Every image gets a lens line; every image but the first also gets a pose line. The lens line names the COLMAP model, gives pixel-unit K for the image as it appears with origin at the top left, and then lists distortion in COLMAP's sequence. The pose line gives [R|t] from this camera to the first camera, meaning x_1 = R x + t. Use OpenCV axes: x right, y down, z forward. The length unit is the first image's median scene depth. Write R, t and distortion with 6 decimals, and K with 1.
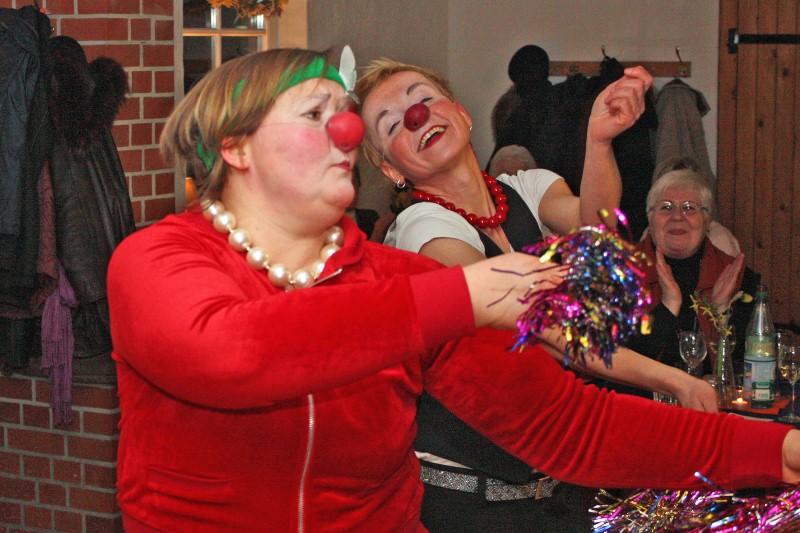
lens RADIAL K [[1814.1, 0, 273.1], [0, 1814.1, 237.1], [0, 0, 1]] dist [-0.048922, 0.215689]
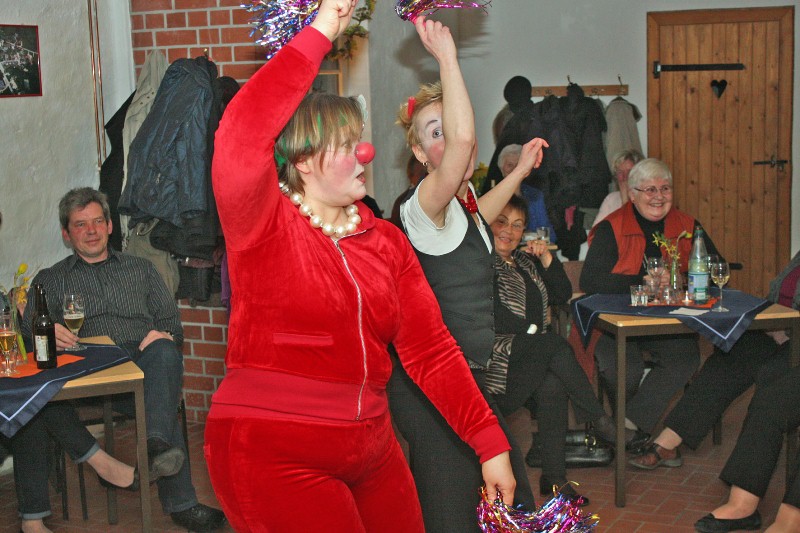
lens RADIAL K [[1322.4, 0, 400.0], [0, 1322.4, 266.5], [0, 0, 1]] dist [-0.004296, 0.014698]
pose [[0.996862, -0.034321, 0.071331, -0.054134], [0.031902, 0.998886, 0.034782, 0.010969], [-0.072446, -0.032398, 0.996846, -0.091735]]
